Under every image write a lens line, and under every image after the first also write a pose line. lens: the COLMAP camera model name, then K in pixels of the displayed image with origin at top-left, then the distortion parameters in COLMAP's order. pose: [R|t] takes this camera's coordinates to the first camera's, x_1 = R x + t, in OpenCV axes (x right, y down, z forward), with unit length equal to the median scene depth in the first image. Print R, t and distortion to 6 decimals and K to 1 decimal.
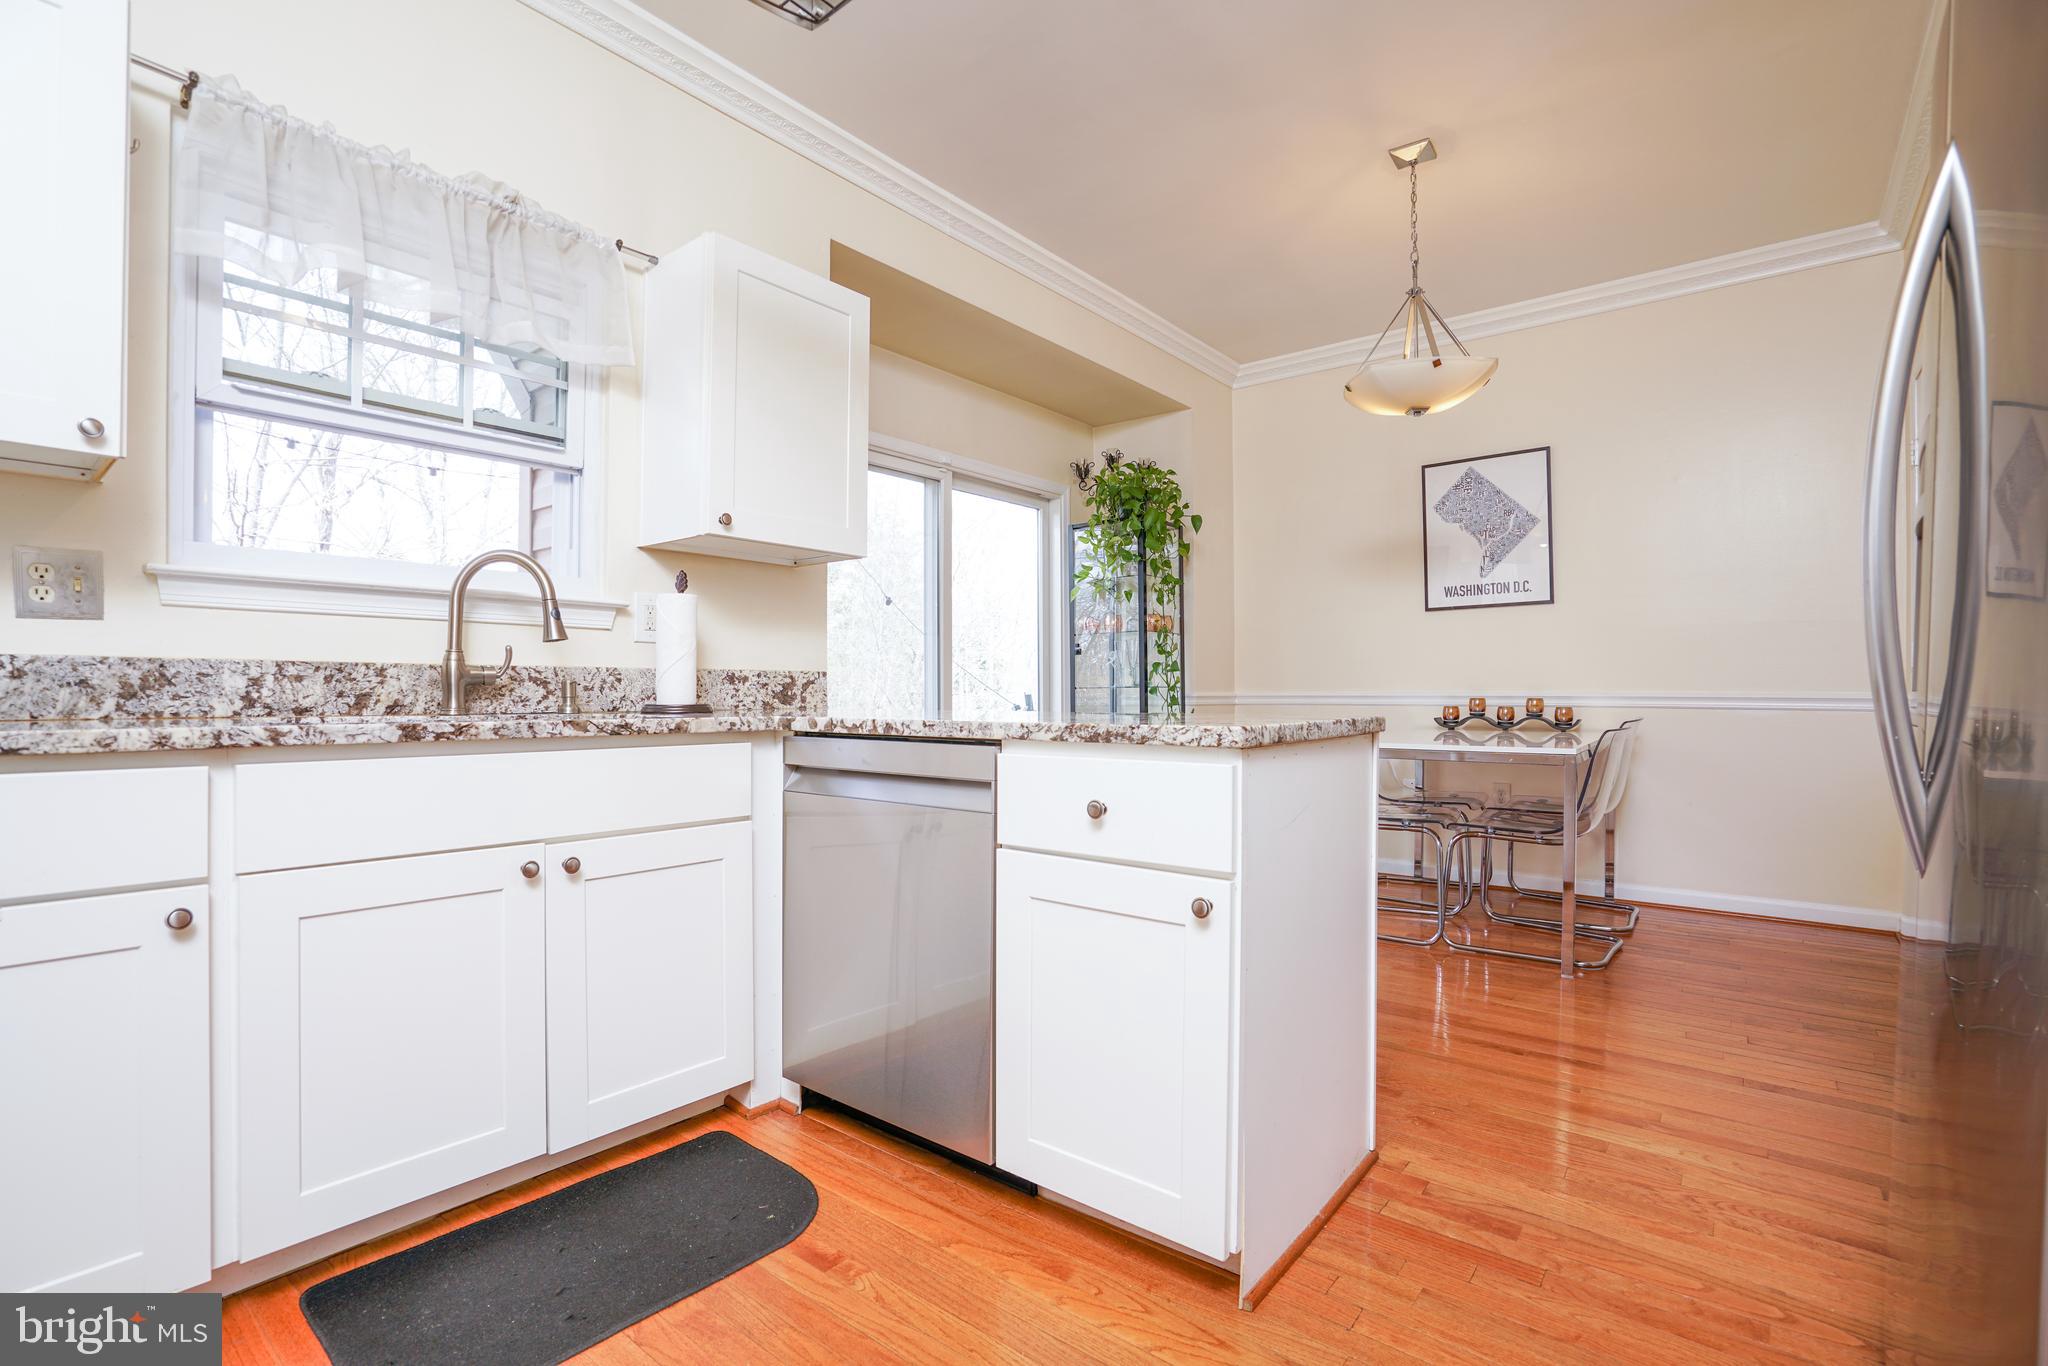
lens RADIAL K [[946.7, 0, 1013.5], [0, 946.7, 685.2], [0, 0, 1]] dist [-0.001459, 0.004426]
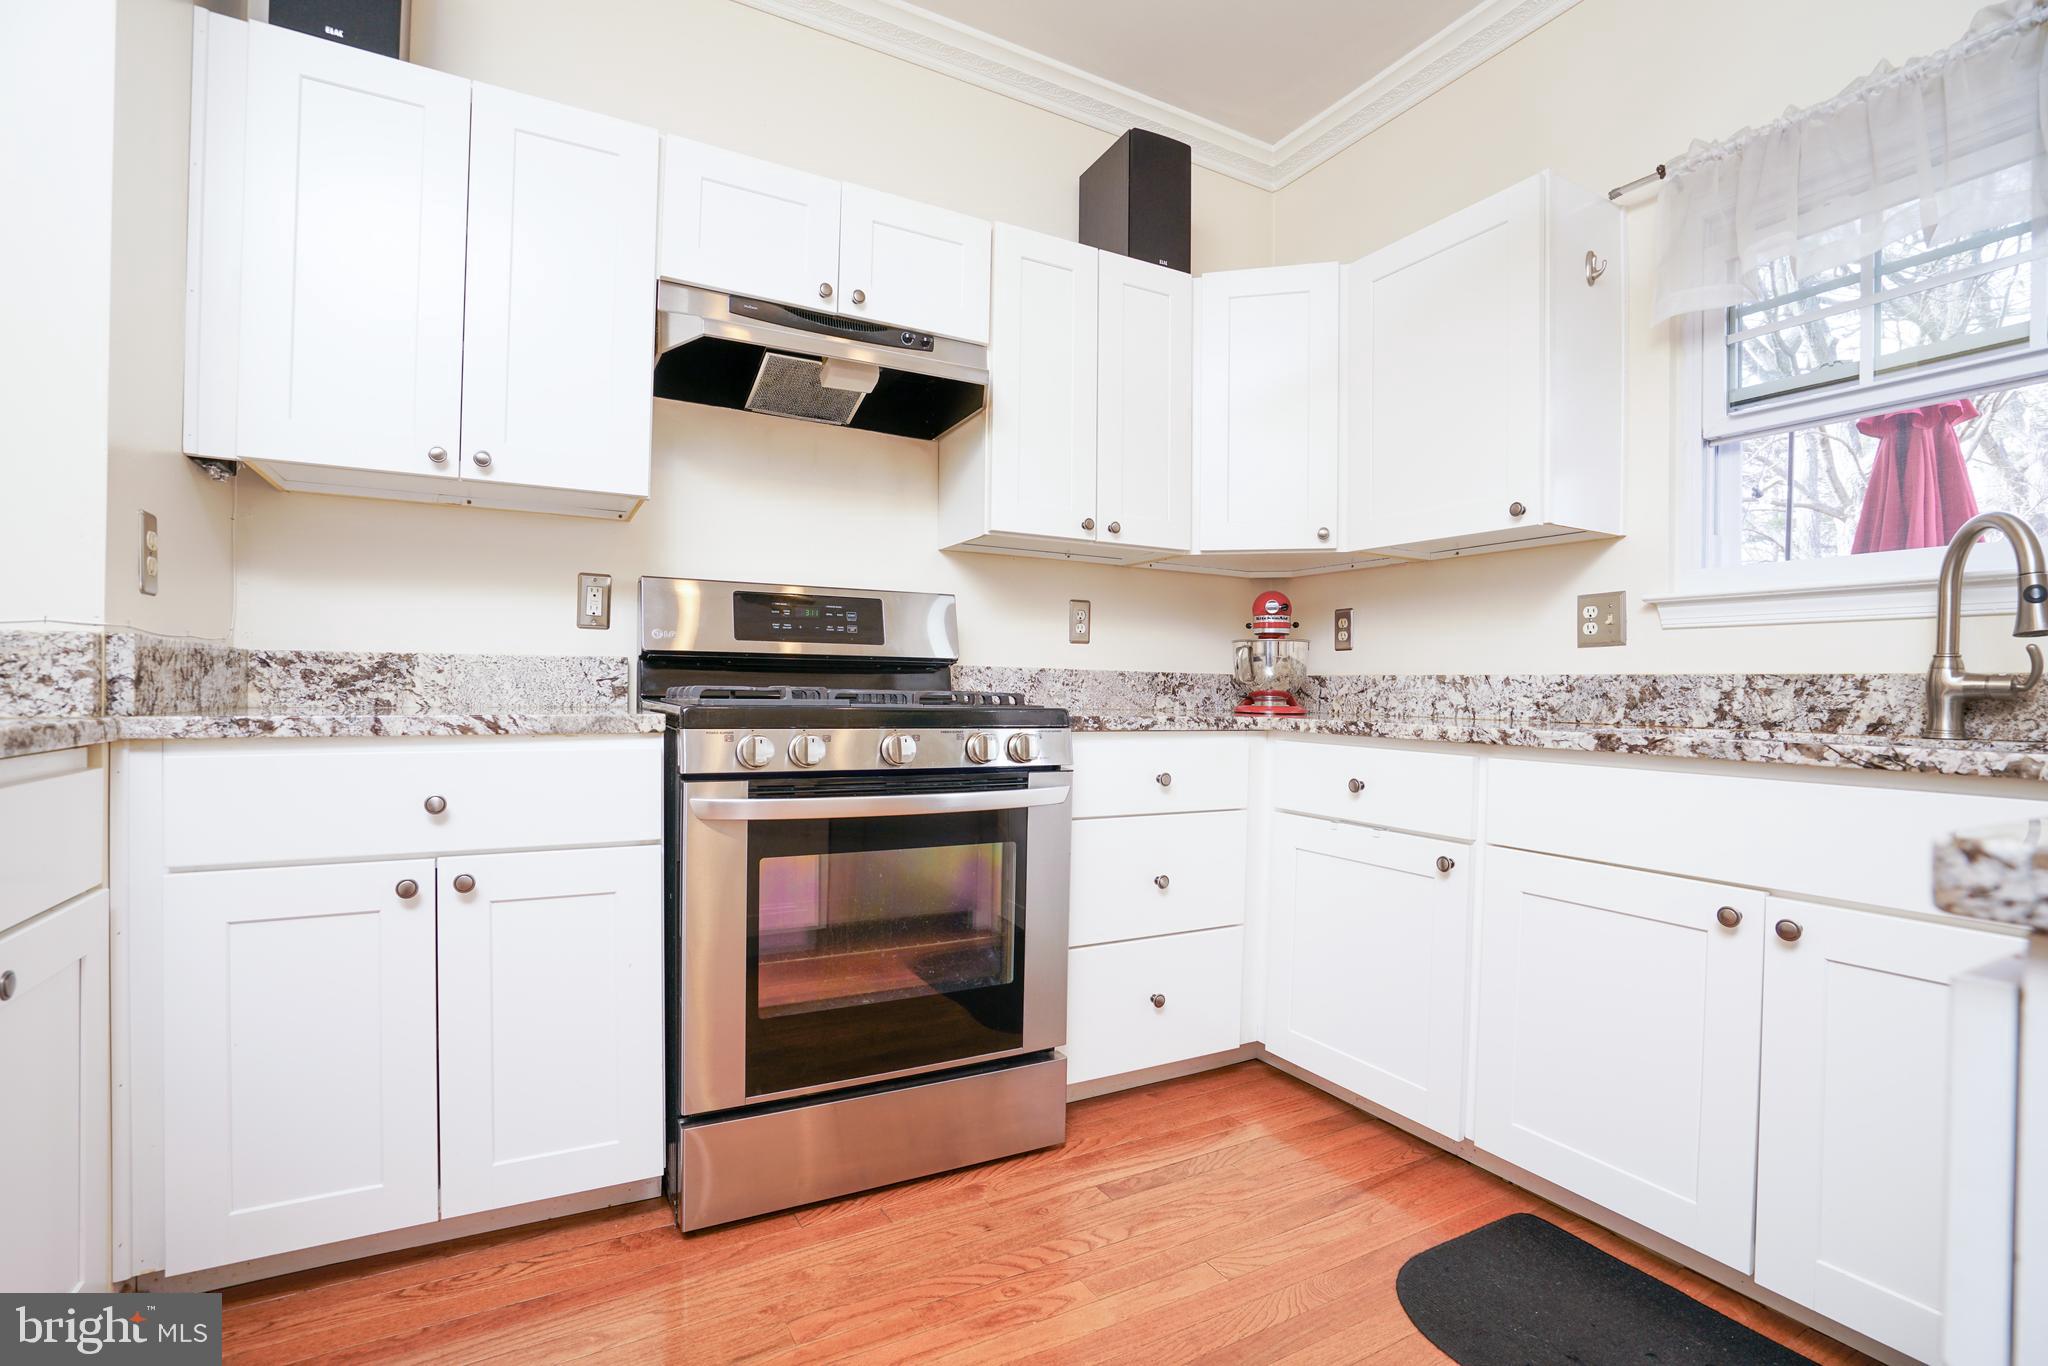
lens RADIAL K [[946.7, 0, 1010.8], [0, 946.7, 689.0], [0, 0, 1]] dist [-0.001459, 0.004426]
pose [[-0.359112, -0.009743, -0.933244, 0.473225], [-0.012512, 0.999906, -0.005624, 0.005491], [0.933211, 0.009657, -0.359200, 0.667052]]
